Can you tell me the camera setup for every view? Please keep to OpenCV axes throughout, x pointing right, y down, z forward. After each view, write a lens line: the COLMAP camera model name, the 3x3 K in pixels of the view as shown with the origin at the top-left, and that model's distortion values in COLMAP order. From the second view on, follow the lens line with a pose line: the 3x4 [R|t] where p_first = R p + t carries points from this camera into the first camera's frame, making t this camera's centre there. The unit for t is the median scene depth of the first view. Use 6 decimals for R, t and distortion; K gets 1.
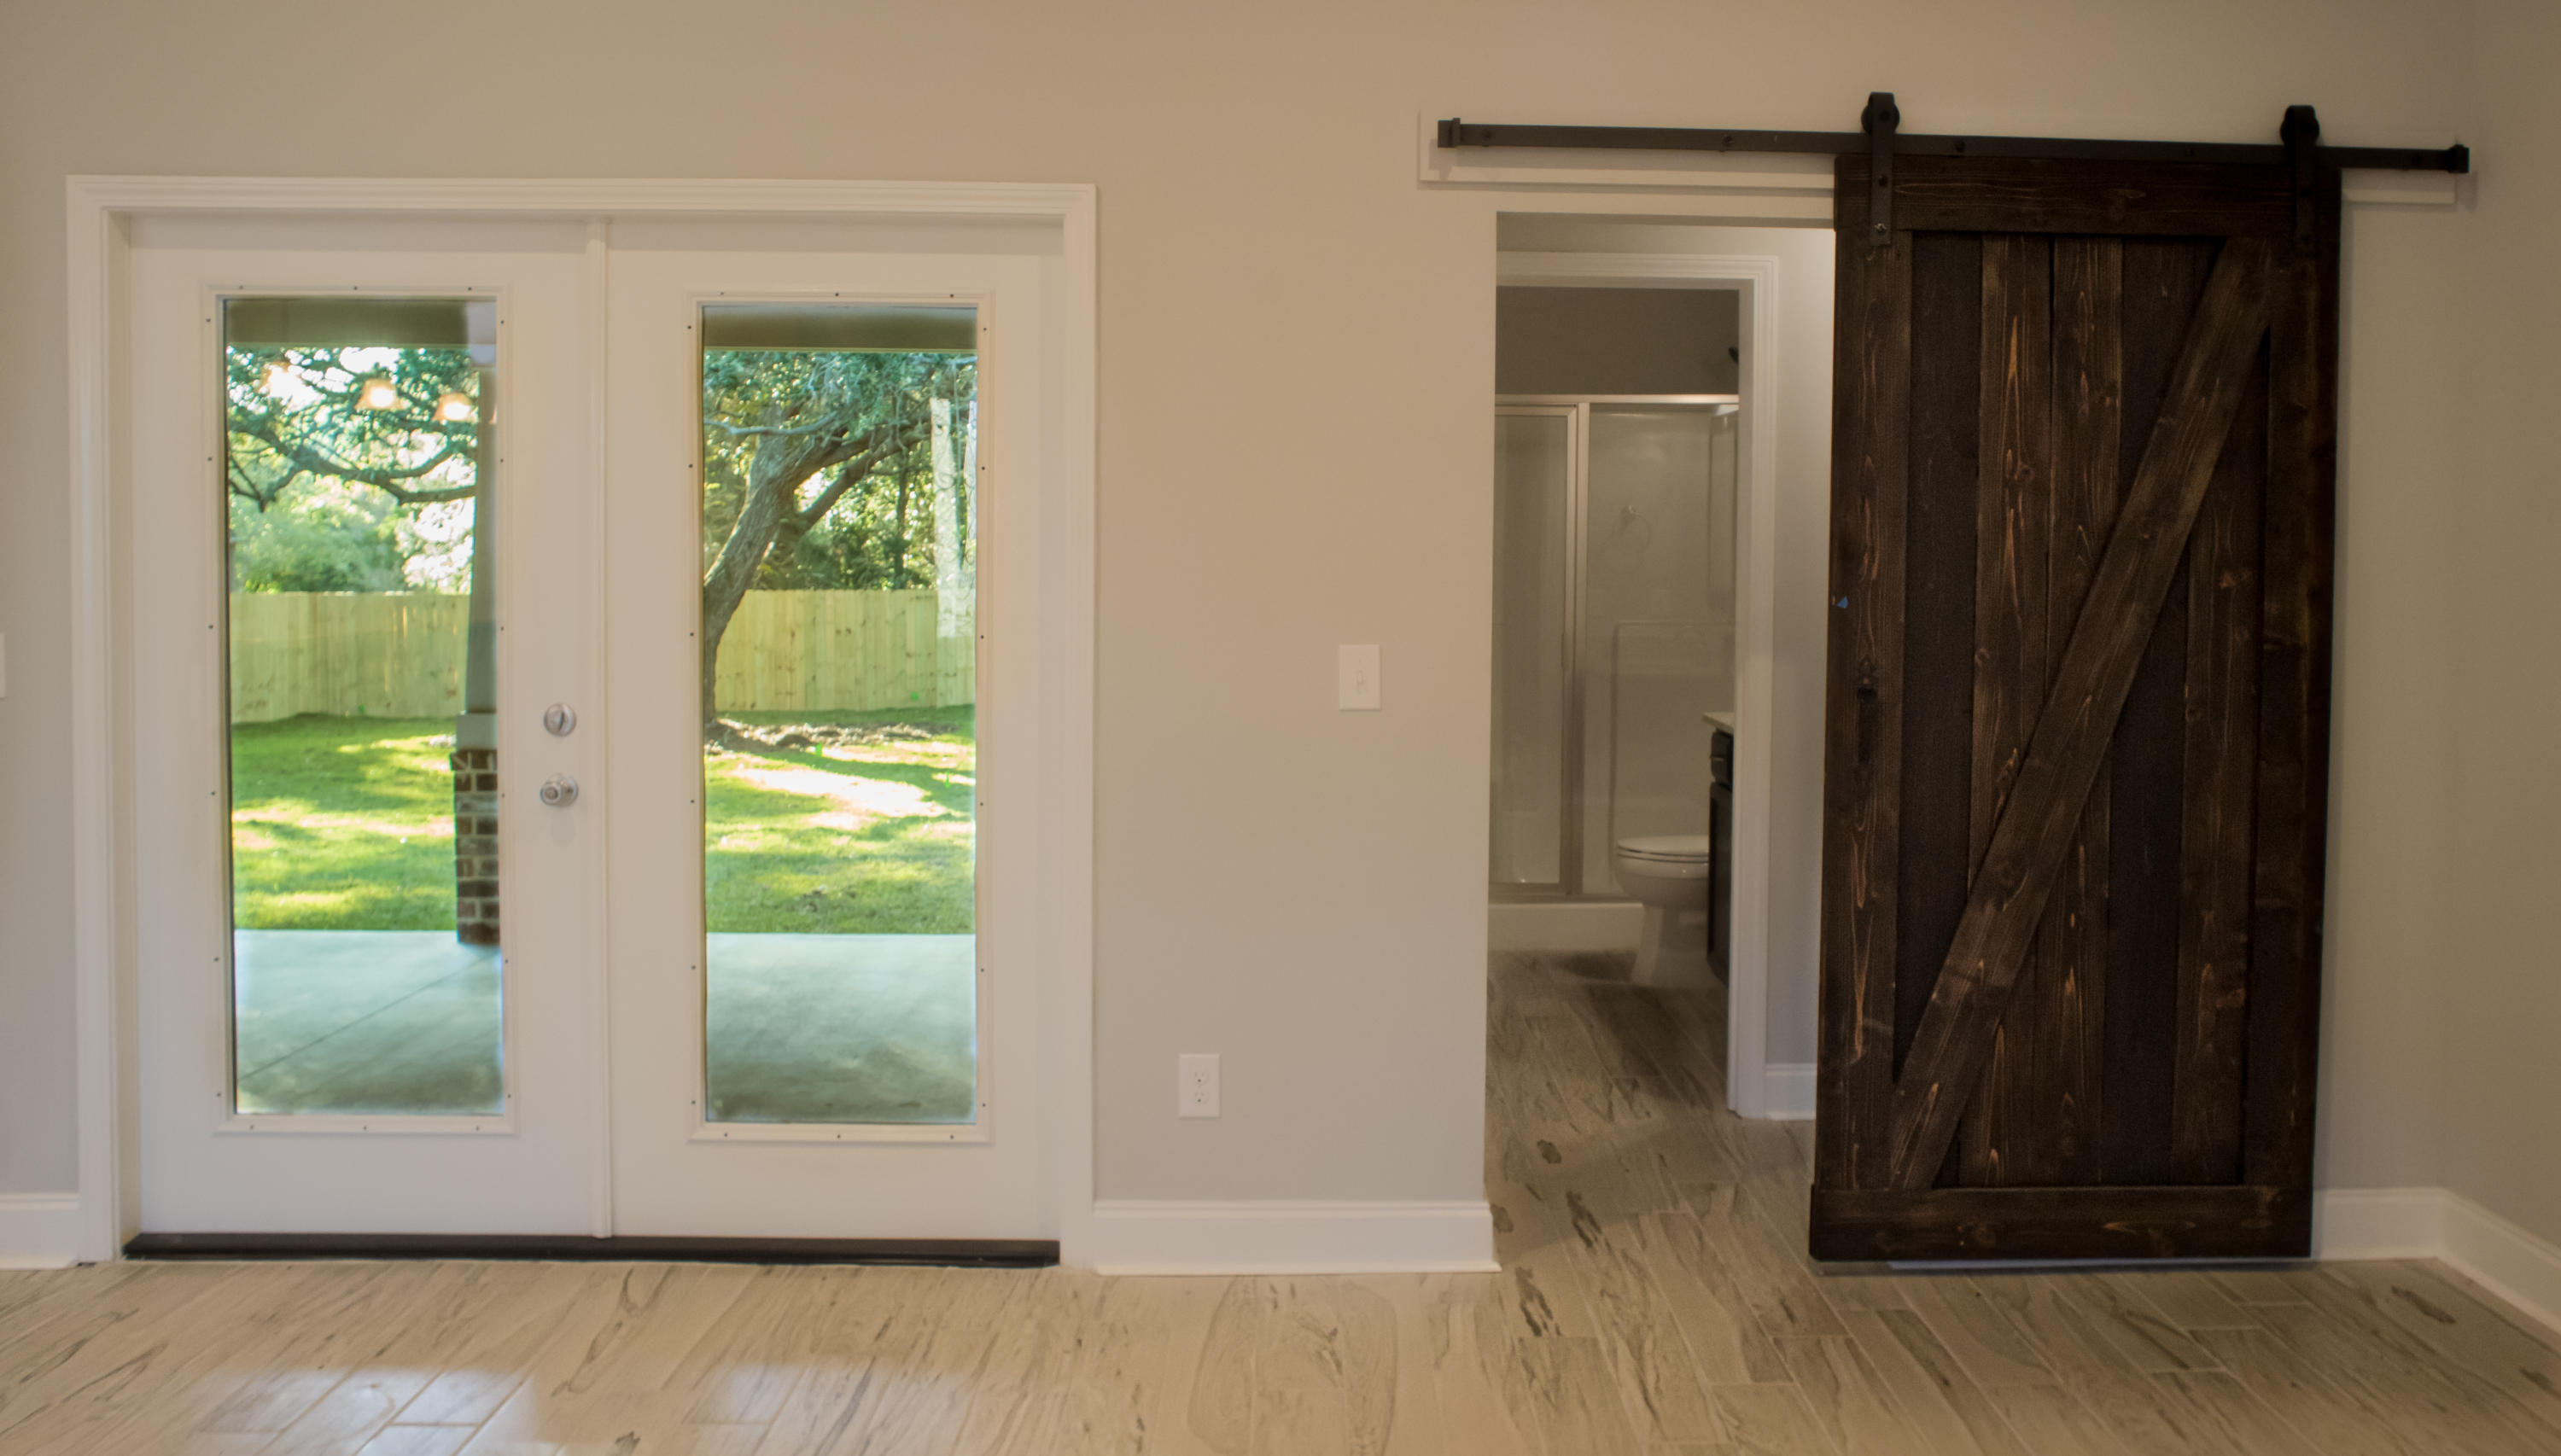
lens RADIAL K [[1919.9, 0, 1282.1], [0, 1919.9, 641.0], [0, 0, 1]] dist [-0.033381, 0.003639]
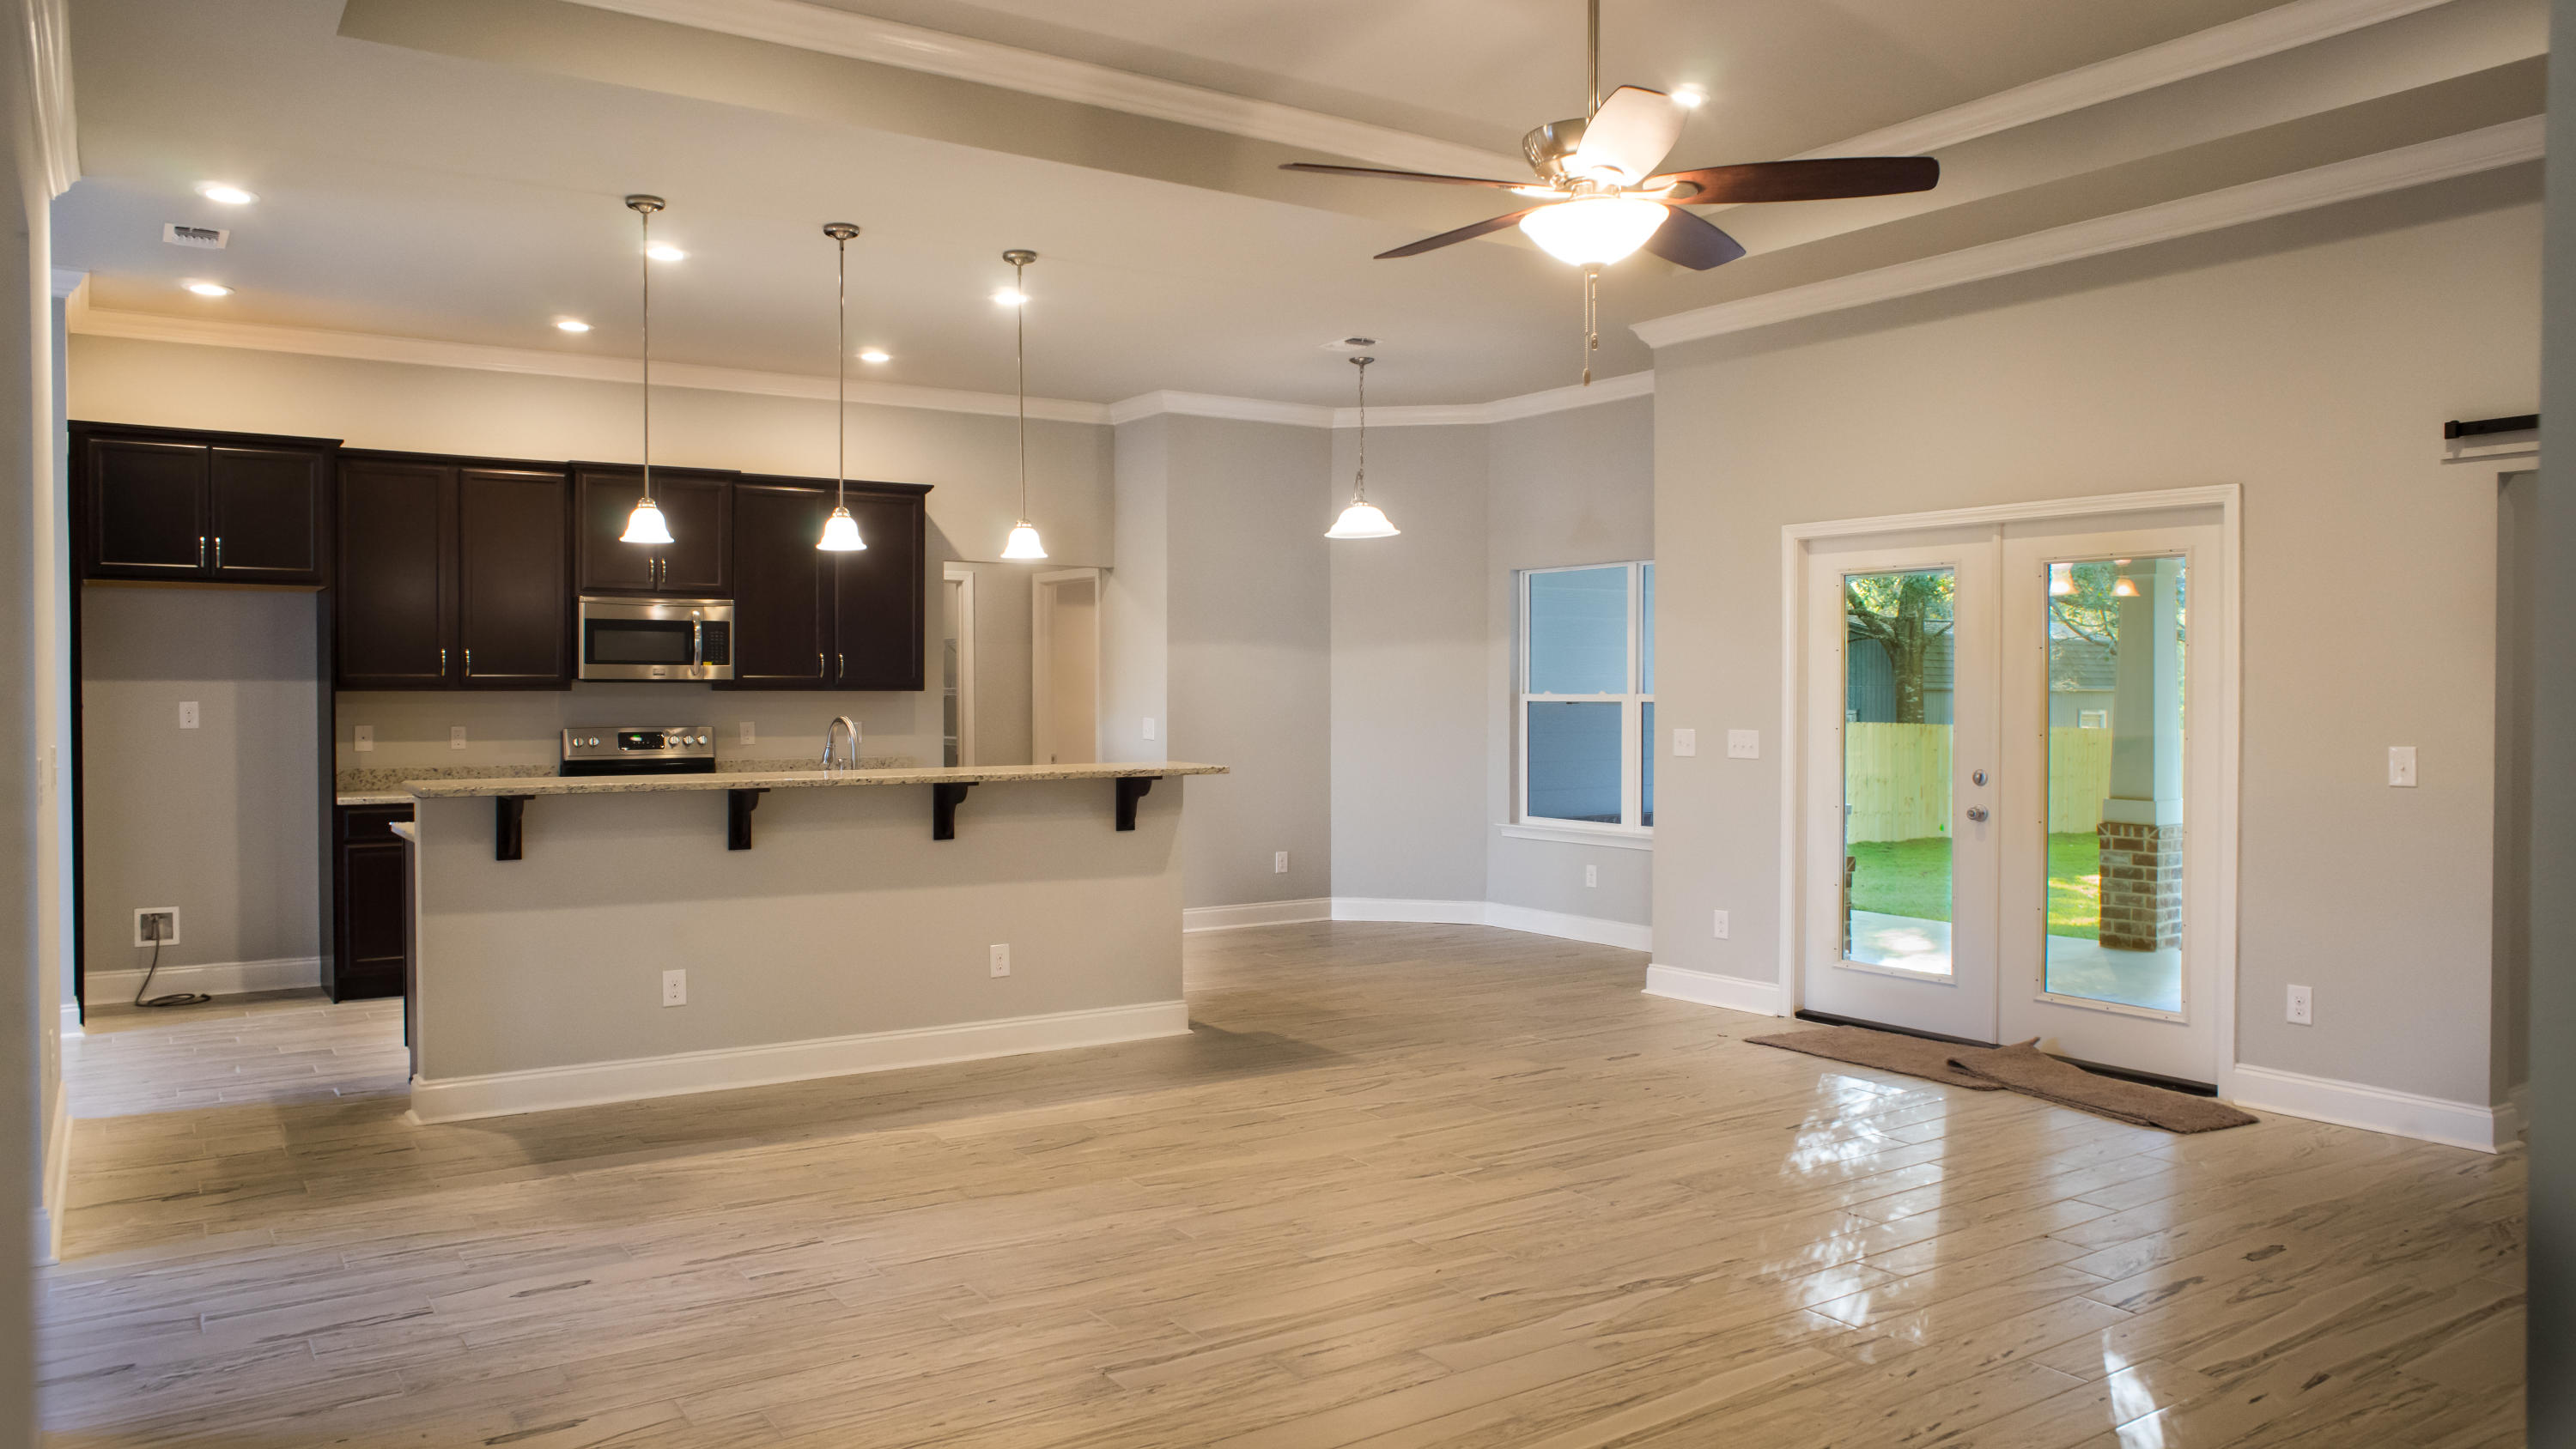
lens RADIAL K [[1786.1, 0, 1271.1], [0, 1786.1, 718.4], [0, 0, 1]] dist [-0.095587, 0.089720]
pose [[0.536572, 0.004875, -0.843841, 0.773344], [-0.026228, 0.999597, -0.010903, 0.019324], [0.843447, 0.027982, 0.536483, -0.605007]]
